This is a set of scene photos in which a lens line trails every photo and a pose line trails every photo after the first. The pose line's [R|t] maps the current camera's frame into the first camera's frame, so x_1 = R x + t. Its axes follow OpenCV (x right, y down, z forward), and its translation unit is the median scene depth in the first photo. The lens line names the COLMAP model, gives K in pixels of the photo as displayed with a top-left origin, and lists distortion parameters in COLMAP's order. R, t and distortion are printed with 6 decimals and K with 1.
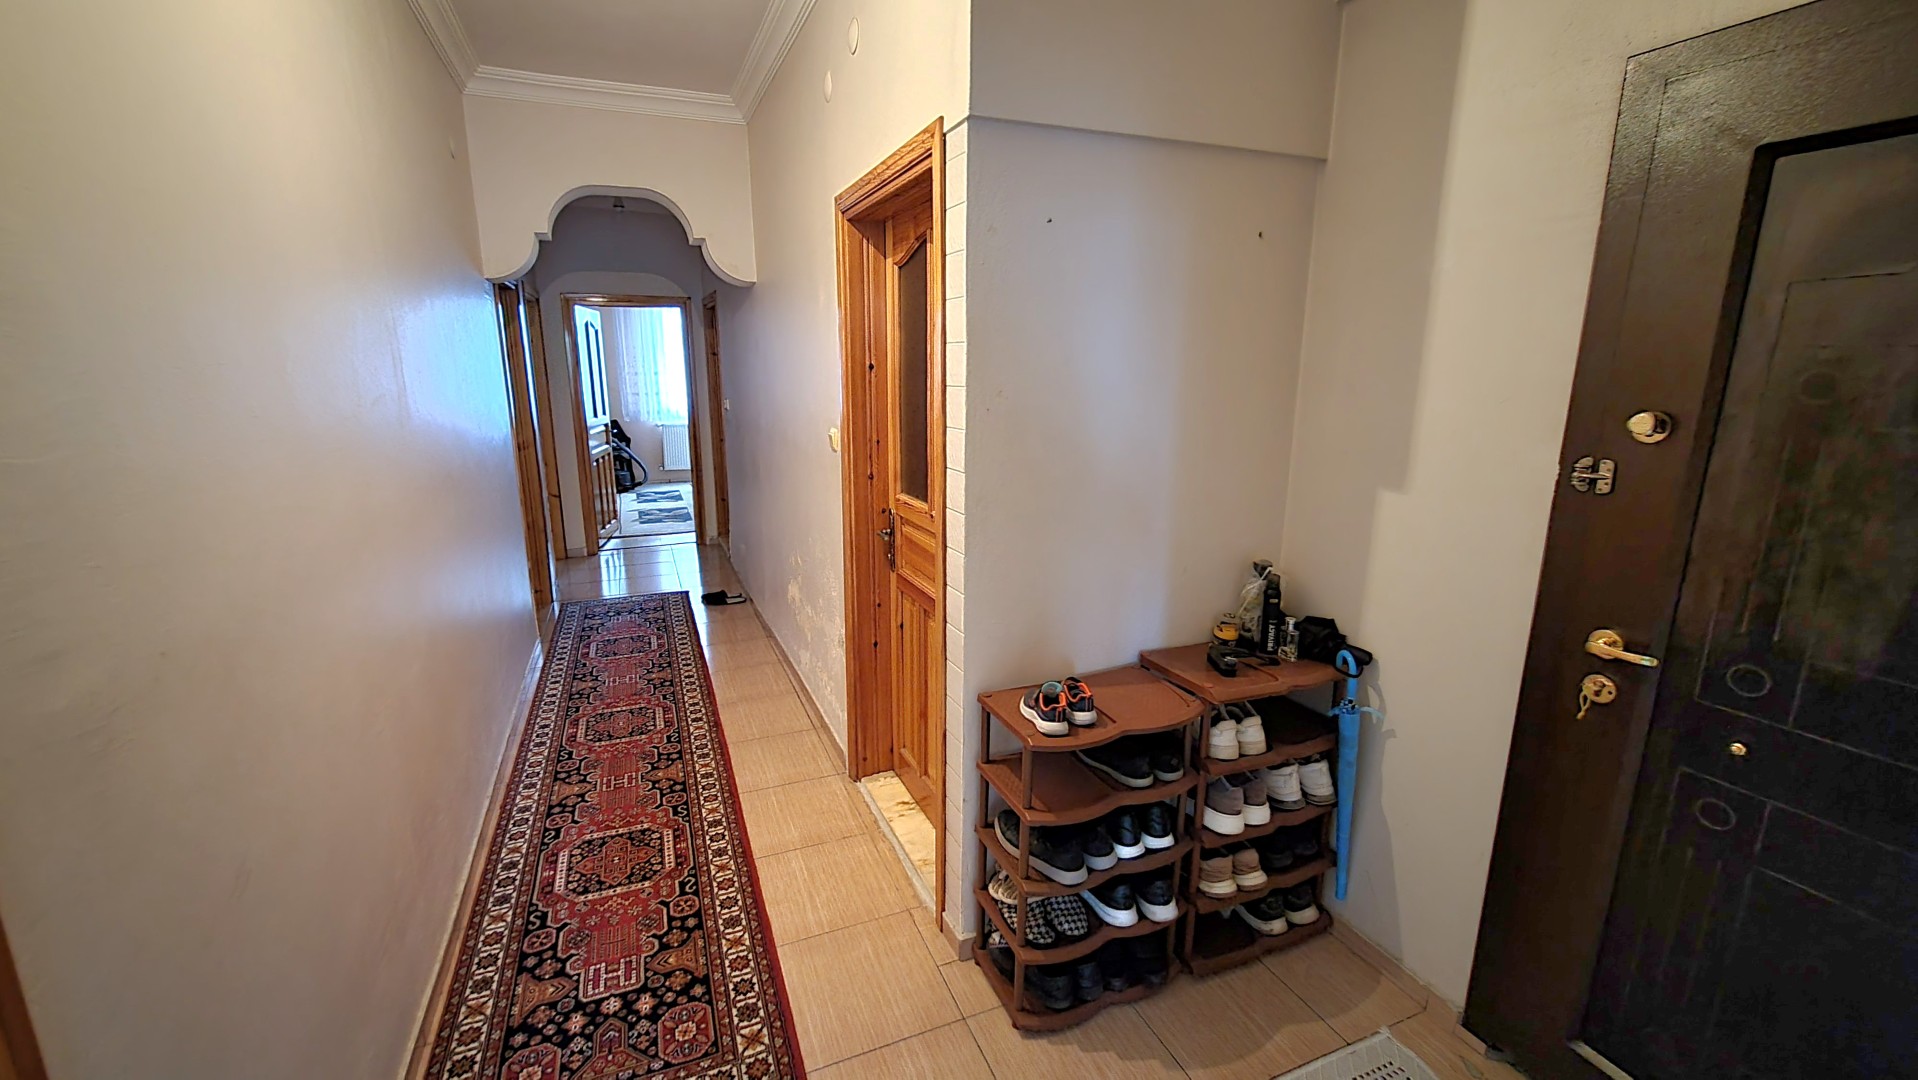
lens RADIAL K [[750.1, 0, 953.8], [0, 750.1, 545.1], [0, 0, 1]] dist [0.001822, -0.000631]
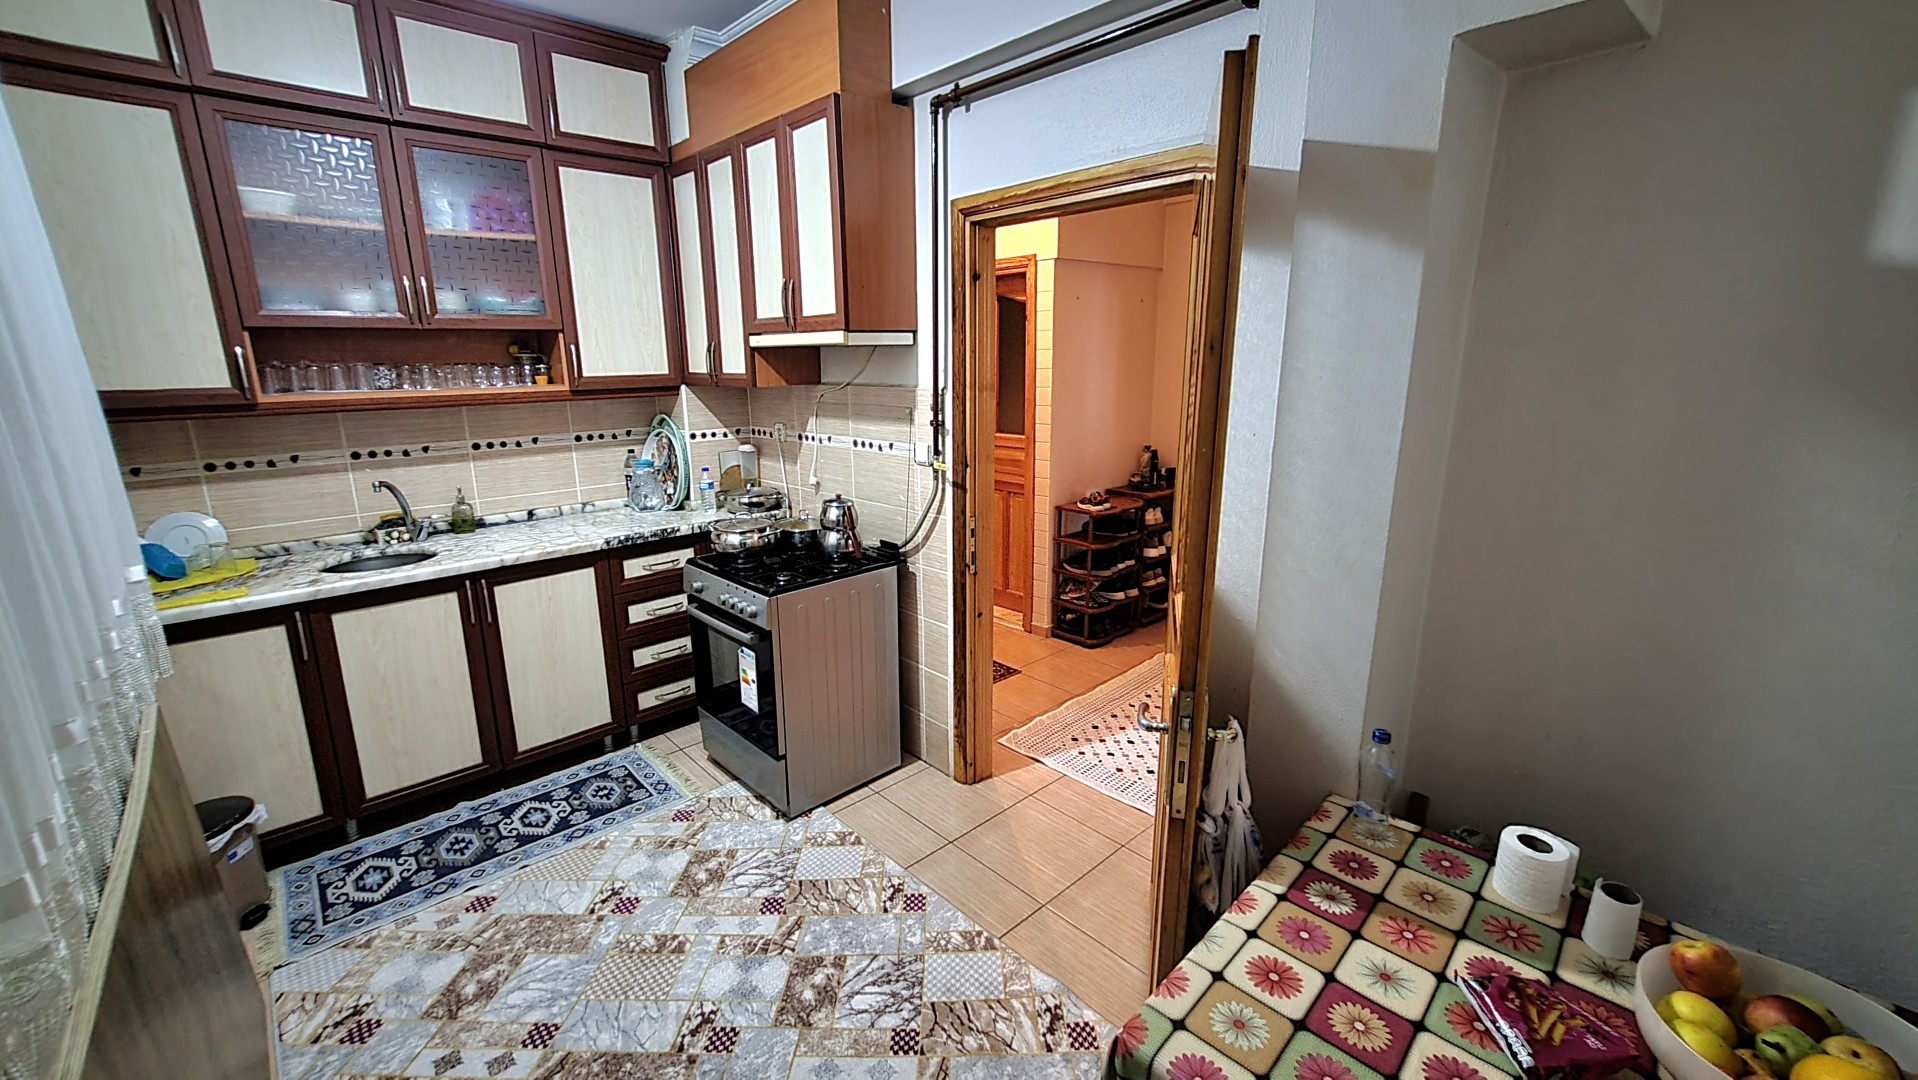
lens RADIAL K [[750.1, 0, 961.9], [0, 750.1, 535.9], [0, 0, 1]] dist [0.001822, -0.000631]
pose [[0.930072, -0.093234, 0.355350, -1.014349], [0.088616, 0.995635, 0.029289, 0.193751], [-0.356530, 0.004248, 0.934274, -0.975490]]
